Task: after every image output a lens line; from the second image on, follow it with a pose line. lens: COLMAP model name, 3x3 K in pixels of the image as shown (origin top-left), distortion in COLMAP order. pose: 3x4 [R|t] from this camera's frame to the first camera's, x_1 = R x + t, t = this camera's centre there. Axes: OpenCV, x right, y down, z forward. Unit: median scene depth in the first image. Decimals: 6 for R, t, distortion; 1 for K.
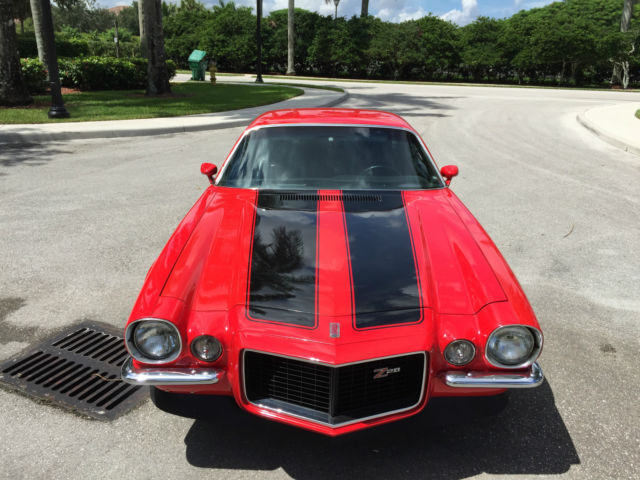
lens RADIAL K [[542.9, 0, 320.0], [0, 542.9, 240.0], [0, 0, 1]] dist [0.096252, -0.136817]
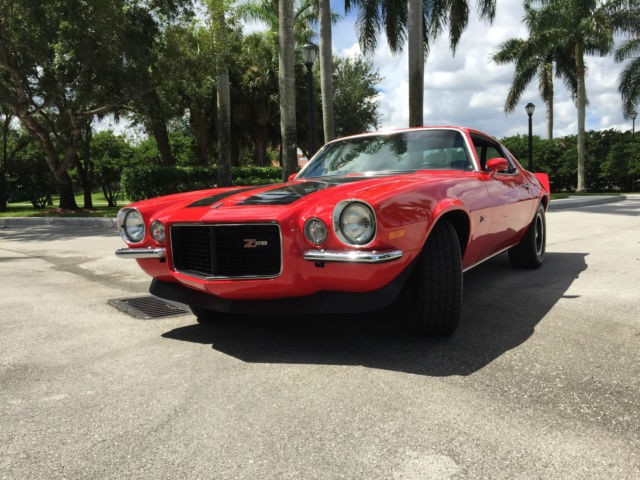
lens RADIAL K [[543.8, 0, 320.0], [0, 543.8, 240.0], [0, 0, 1]] dist [0.062987, -0.080216]
pose [[0.862554, -0.011807, -0.505828, 0.045494], [-0.106852, 0.972929, -0.204917, 0.024677], [0.494554, 0.230801, 0.837942, 0.002522]]
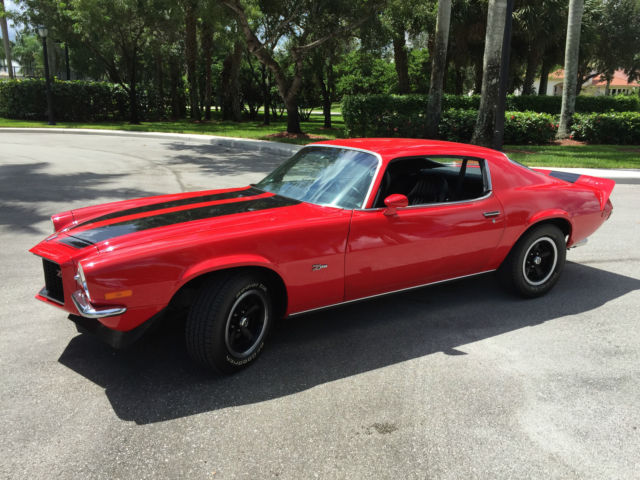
lens RADIAL K [[526.3, 0, 327.6], [0, 526.3, 263.1], [0, 0, 1]] dist [0.060337, -0.092233]
pose [[0.524292, 0.225682, -0.821088, 0.093354], [-0.268926, 0.958775, 0.091809, -0.007577], [0.807959, 0.172677, 0.563370, 0.039723]]
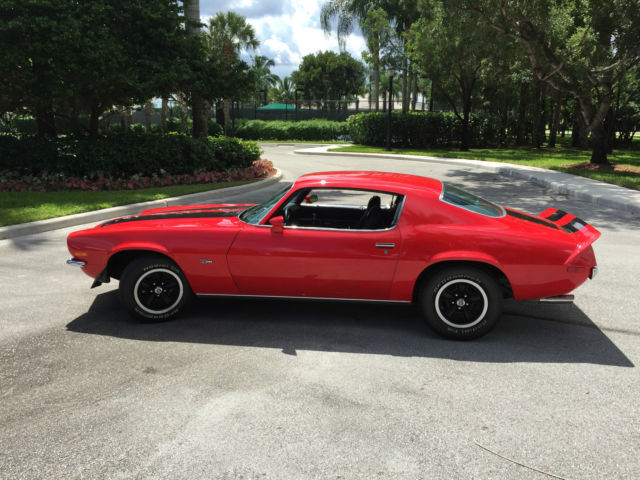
lens RADIAL K [[542.9, 0, 320.0], [0, 542.9, 240.0], [0, 0, 1]] dist [0.096252, -0.136817]
pose [[-0.123720, 0.174890, -0.976784, 0.136313], [-0.323732, 0.923377, 0.206332, -0.035901], [0.938025, 0.341744, -0.057623, 0.115153]]
